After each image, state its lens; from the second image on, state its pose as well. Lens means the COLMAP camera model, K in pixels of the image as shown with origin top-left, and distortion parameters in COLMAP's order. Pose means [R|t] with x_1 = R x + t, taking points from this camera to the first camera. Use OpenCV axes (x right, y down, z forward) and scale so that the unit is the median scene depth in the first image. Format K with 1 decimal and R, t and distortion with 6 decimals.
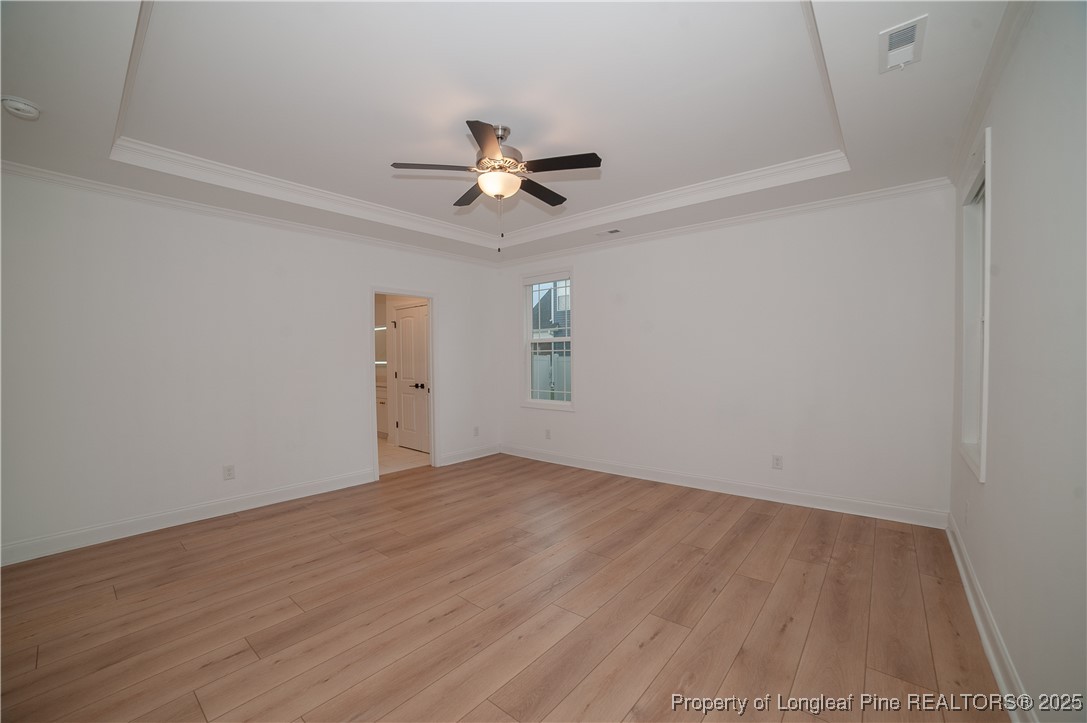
lens RADIAL K [[444.0, 0, 543.5], [0, 444.0, 361.5], [0, 0, 1]] dist [-0.097224, 0.031305]
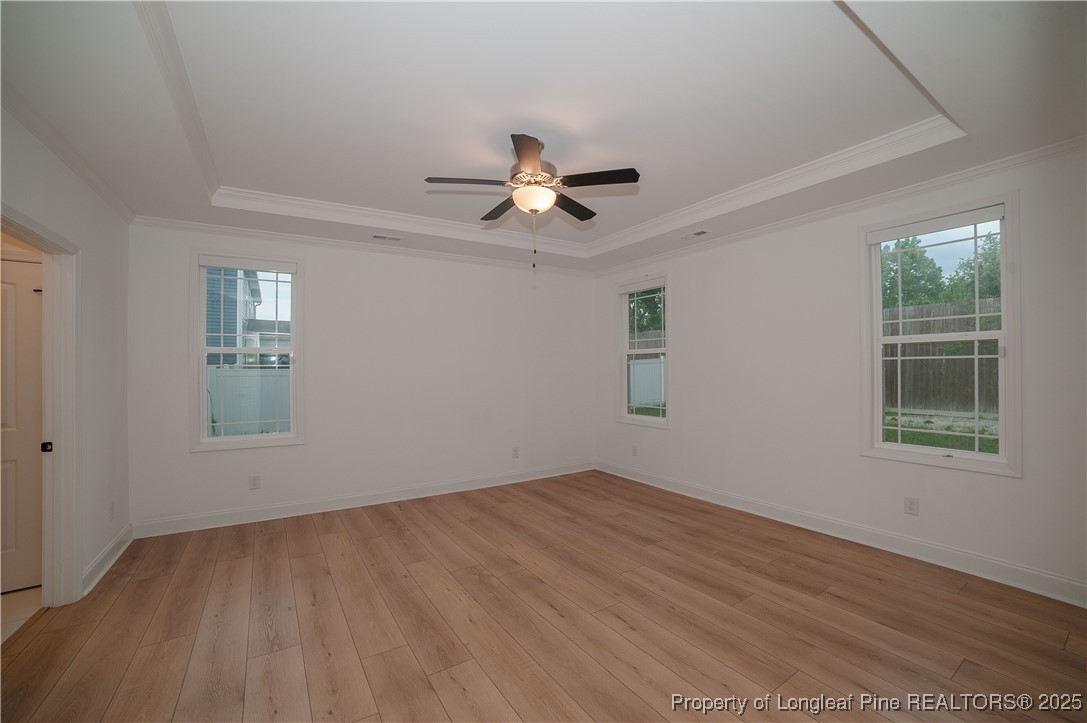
lens RADIAL K [[444.0, 0, 543.5], [0, 444.0, 361.5], [0, 0, 1]] dist [-0.097224, 0.031305]
pose [[0.282225, 0.021583, 0.959105, -0.954008], [0.005513, 0.999694, -0.024118, -0.027581], [-0.959332, 0.012094, 0.282020, 0.630988]]
